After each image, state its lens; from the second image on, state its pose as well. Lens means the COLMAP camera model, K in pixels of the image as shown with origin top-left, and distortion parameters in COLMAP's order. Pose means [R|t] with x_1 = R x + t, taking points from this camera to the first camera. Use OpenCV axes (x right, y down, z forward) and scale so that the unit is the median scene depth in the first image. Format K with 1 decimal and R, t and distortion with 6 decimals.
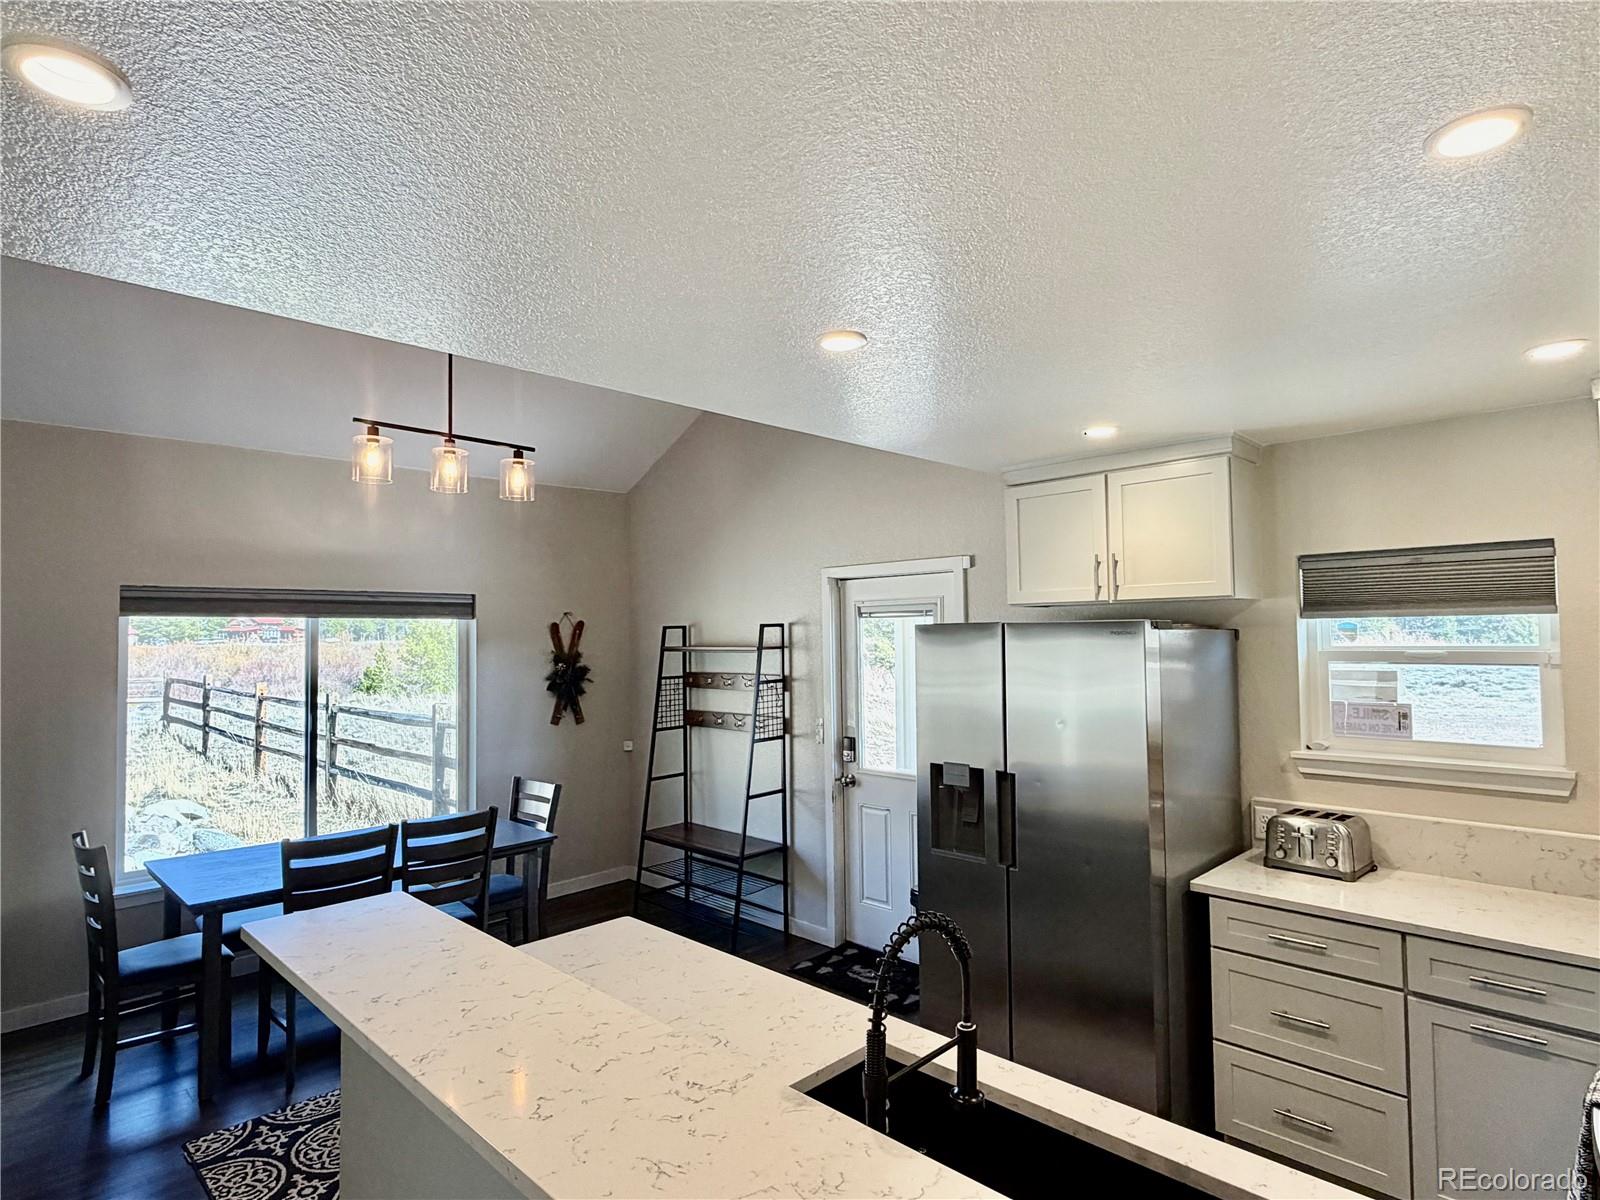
lens RADIAL K [[872.8, 0, 800.0], [0, 872.8, 600.0], [0, 0, 1]] dist [-0.002758, 0.003277]
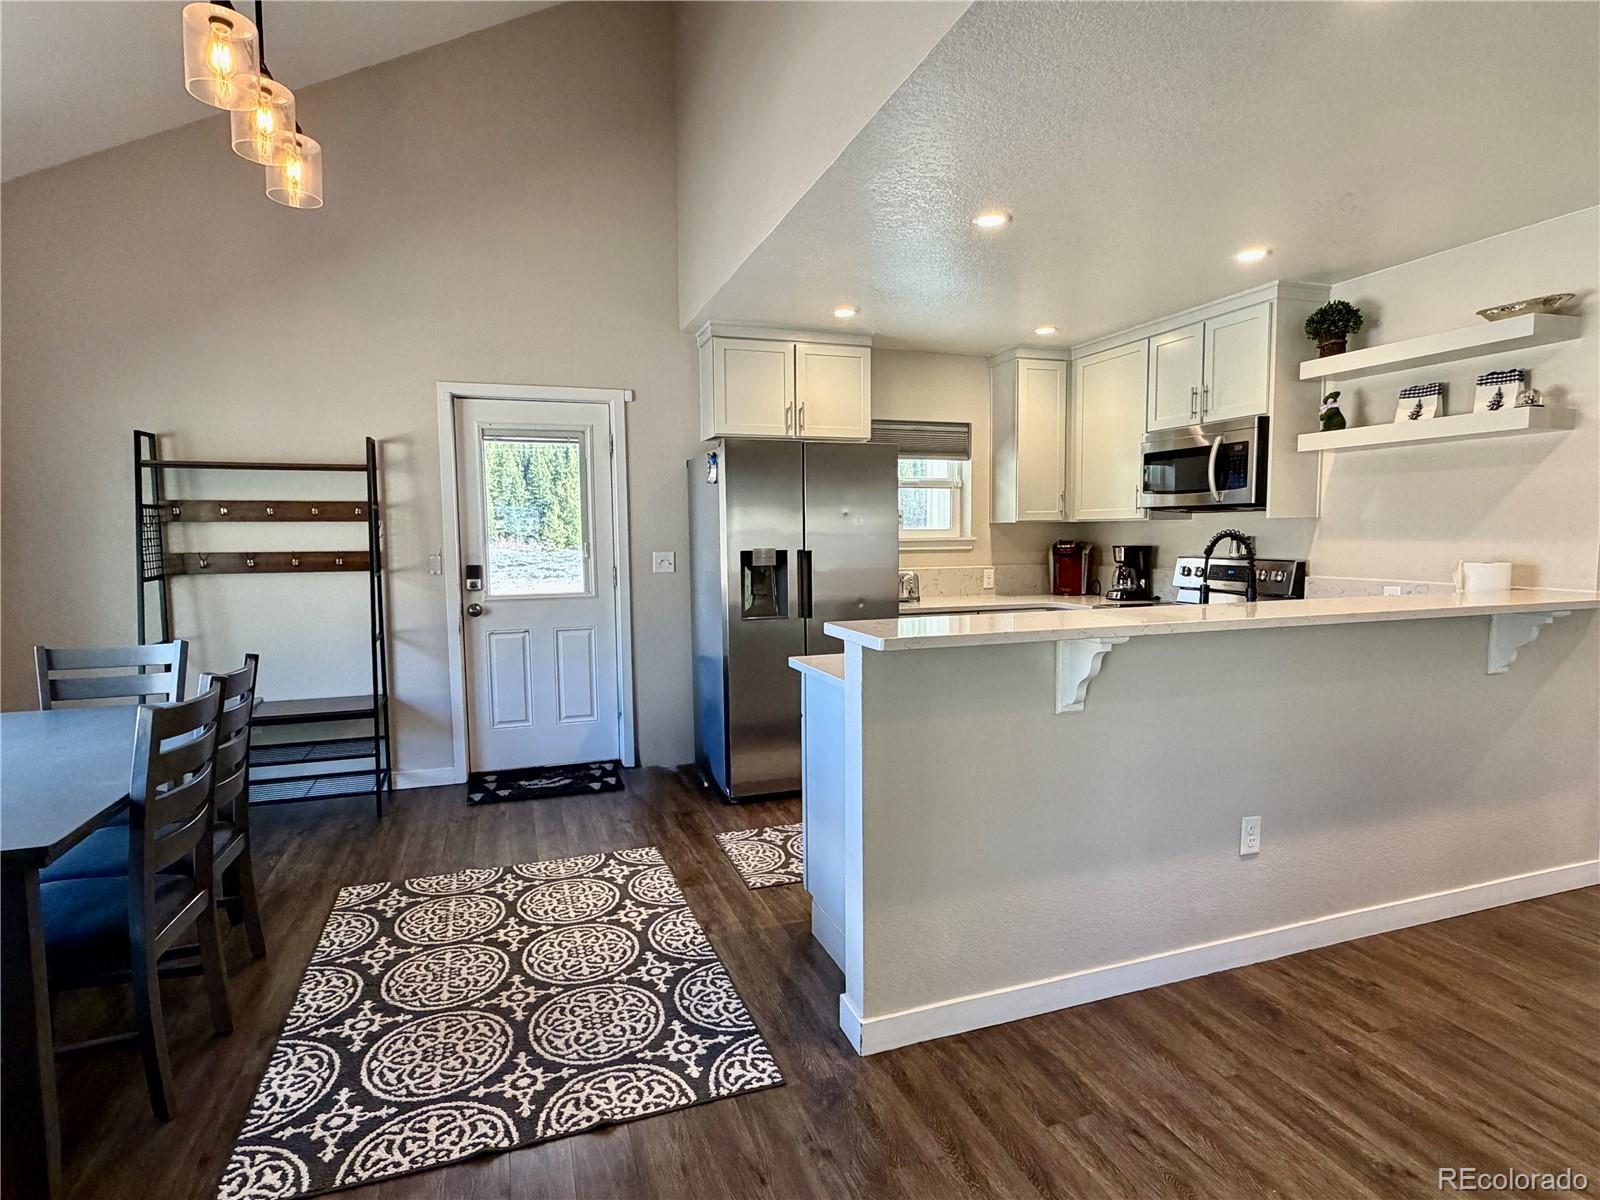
lens RADIAL K [[832.6, 0, 800.0], [0, 832.6, 600.0], [0, 0, 1]] dist [-0.000502, -0.000469]
pose [[0.438349, -0.068363, 0.896201, -0.611257], [-0.034664, 0.995076, 0.092859, 0.098429], [-0.898136, -0.071770, 0.433821, 0.279275]]
